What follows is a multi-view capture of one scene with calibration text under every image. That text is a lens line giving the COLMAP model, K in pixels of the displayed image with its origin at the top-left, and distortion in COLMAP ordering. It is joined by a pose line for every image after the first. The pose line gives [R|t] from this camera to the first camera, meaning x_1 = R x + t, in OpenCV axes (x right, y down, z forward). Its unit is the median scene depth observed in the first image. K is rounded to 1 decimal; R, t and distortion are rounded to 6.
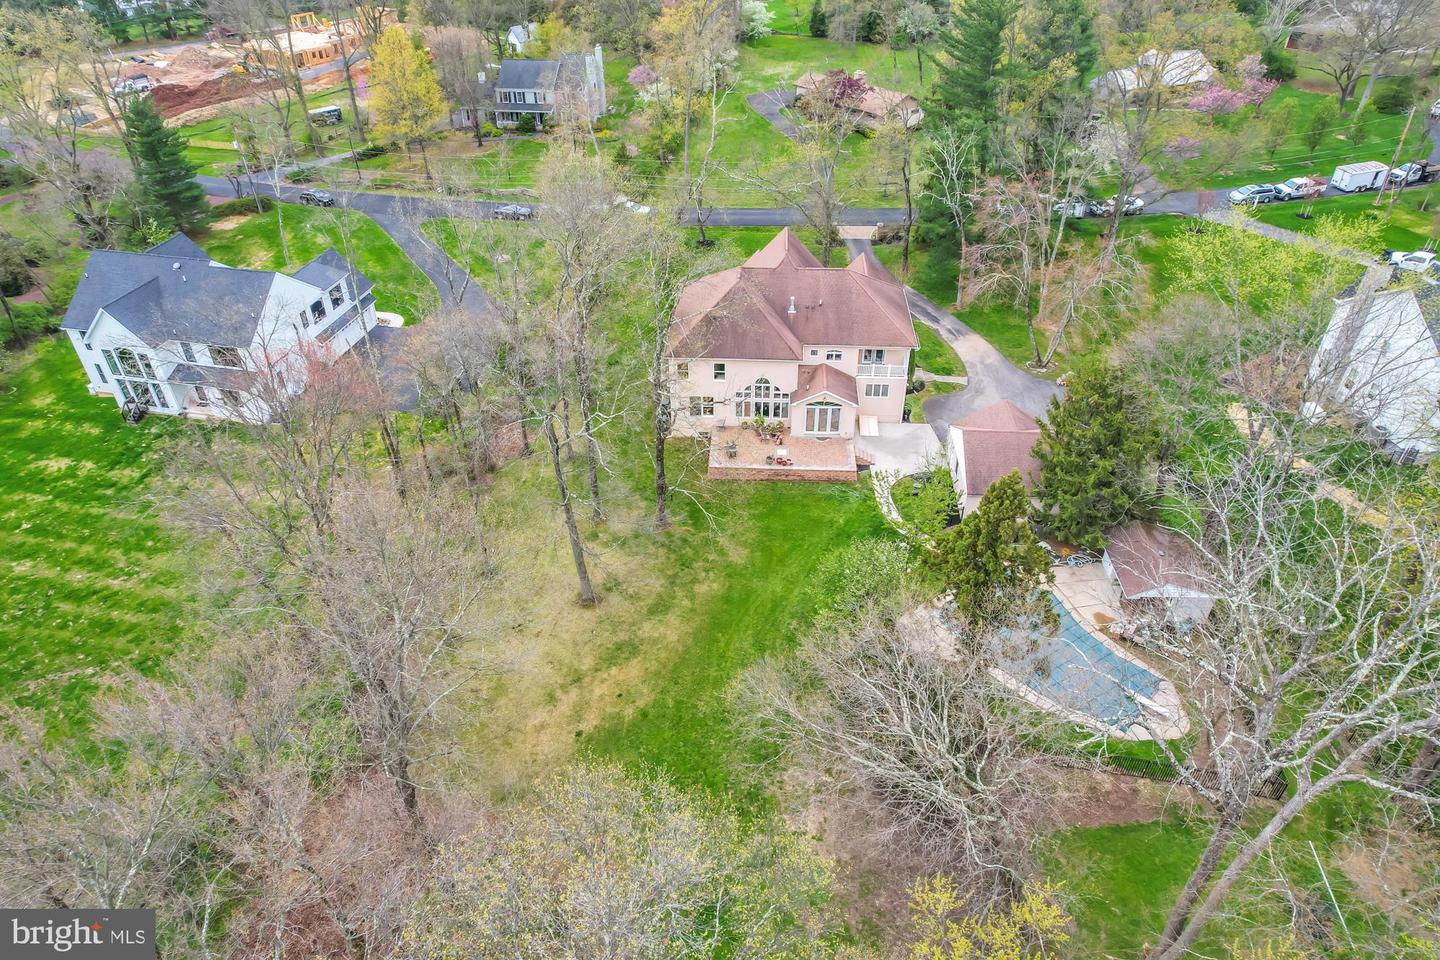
lens RADIAL K [[915.6, 0, 730.4], [0, 915.6, 481.3], [0, 0, 1]] dist [-0.063450, 0.062478]
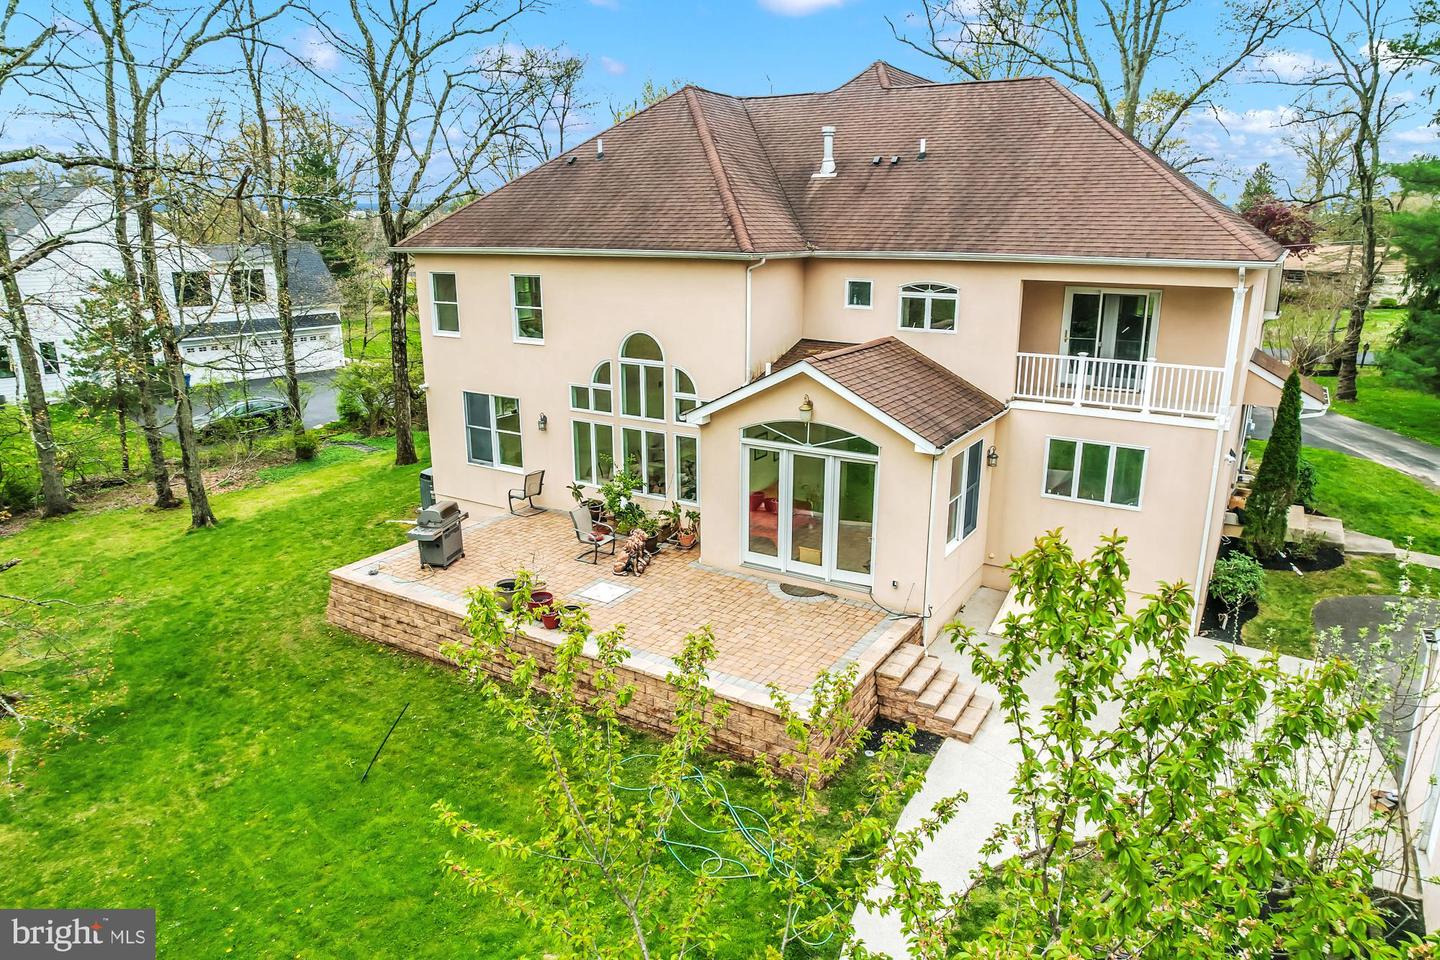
lens RADIAL K [[910.5, 0, 720.0], [0, 910.5, 480.0], [0, 0, 1]] dist [-0.057372, 0.070375]
pose [[0.874893, 0.130665, -0.466357, 0.191338], [-0.290360, 0.912189, -0.289140, 0.002829], [0.387625, 0.388378, 0.836008, 0.777417]]
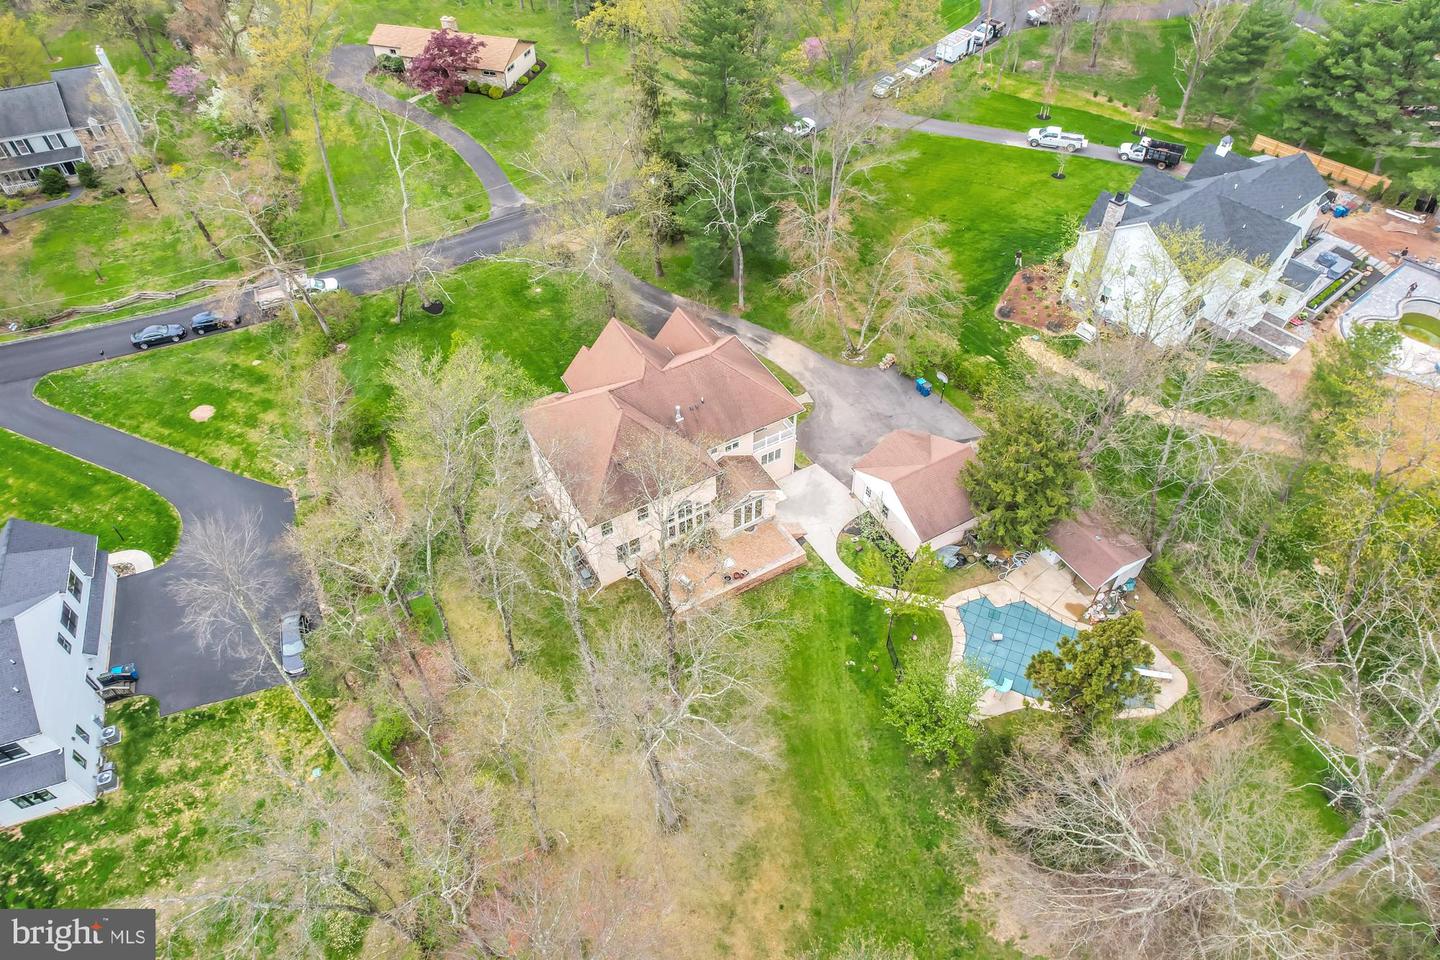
lens RADIAL K [[910.5, 0, 720.0], [0, 910.5, 480.0], [0, 0, 1]] dist [-0.057372, 0.070375]
pose [[0.841760, -0.396765, 0.366084, -0.267489], [0.325162, 0.913939, 0.242868, -0.345237], [-0.430940, -0.085399, 0.898330, 0.132475]]
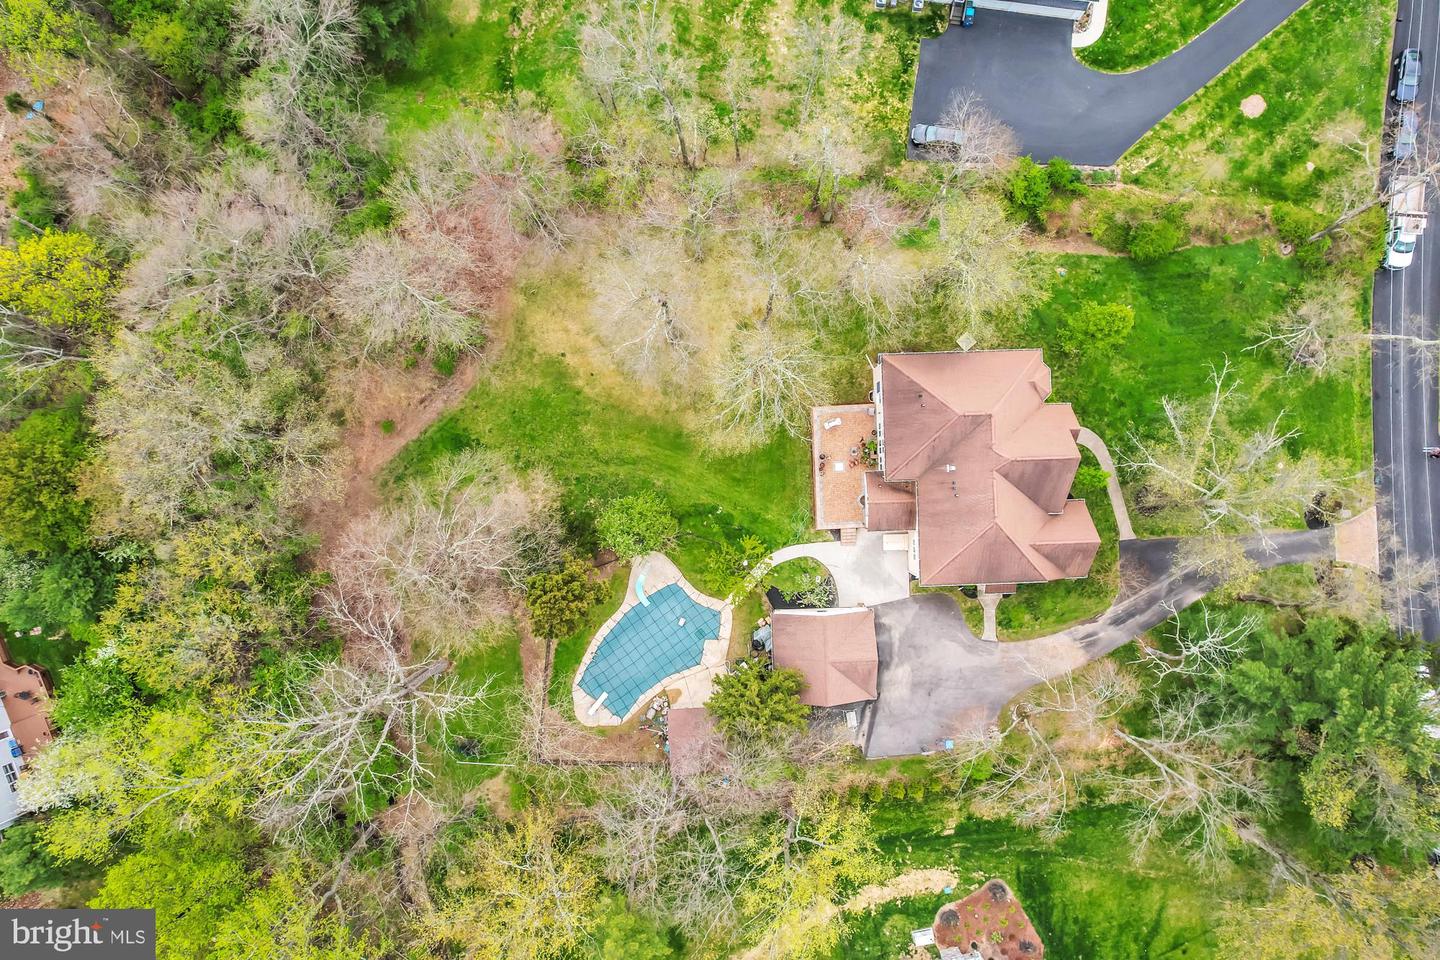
lens RADIAL K [[915.6, 0, 730.4], [0, 915.6, 481.3], [0, 0, 1]] dist [-0.063450, 0.062478]
pose [[0.083858, 0.996449, 0.007521, 0.052899], [-0.596475, 0.044149, 0.801416, -0.873531], [0.798239, -0.071691, 0.598060, 0.176674]]
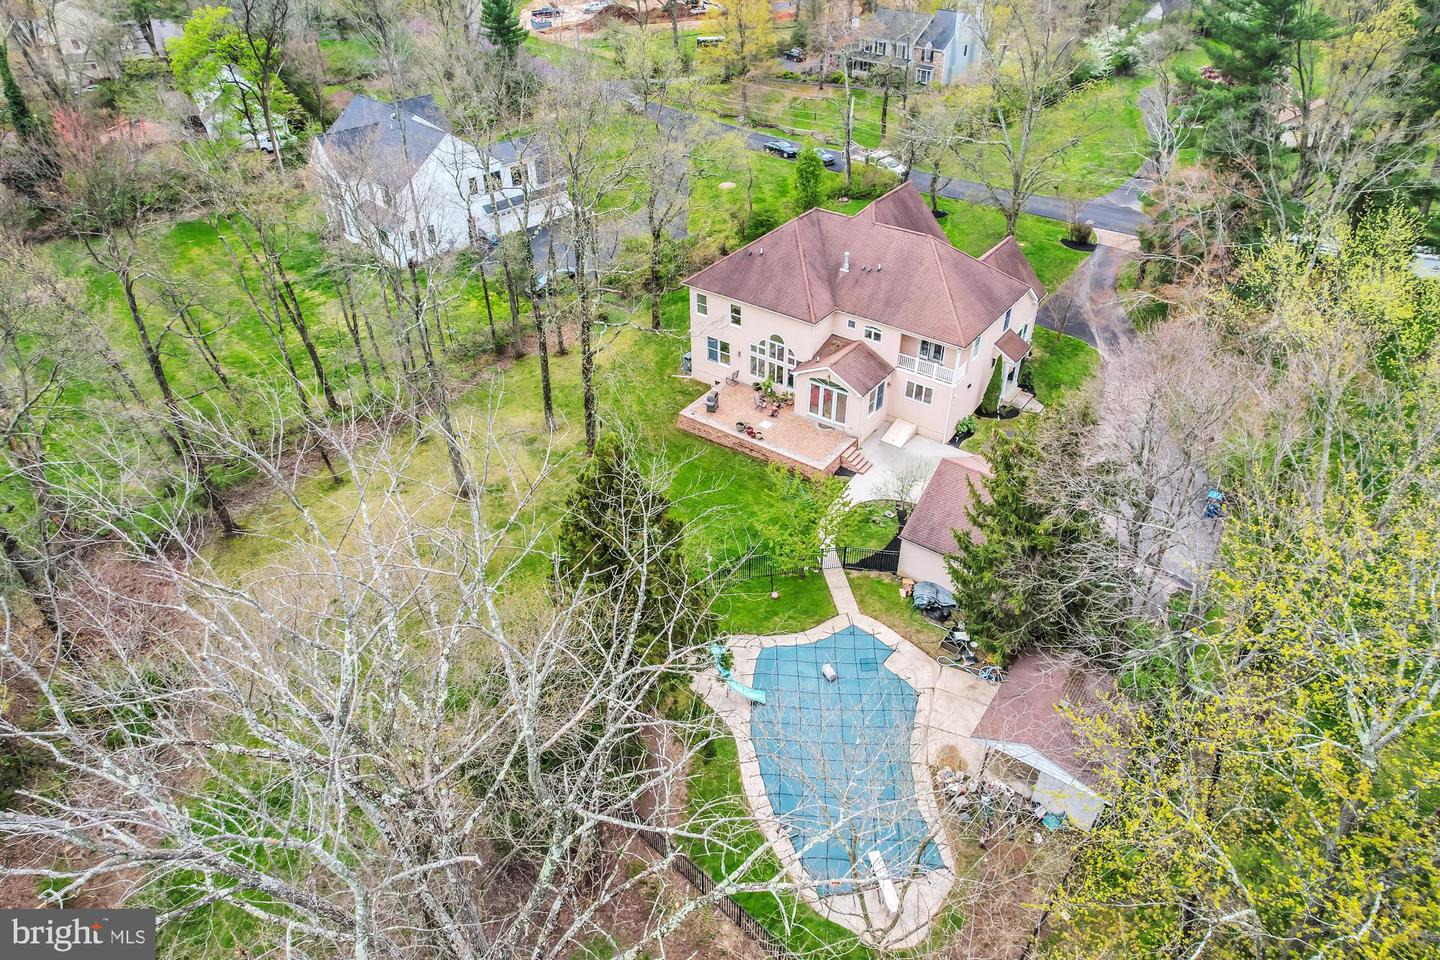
lens RADIAL K [[910.5, 0, 720.0], [0, 910.5, 480.0], [0, 0, 1]] dist [-0.057372, 0.070375]
pose [[0.834303, 0.324209, -0.445900, 0.402871], [-0.323530, 0.942816, 0.080168, -0.036400], [0.446393, 0.077378, 0.891485, 0.233364]]
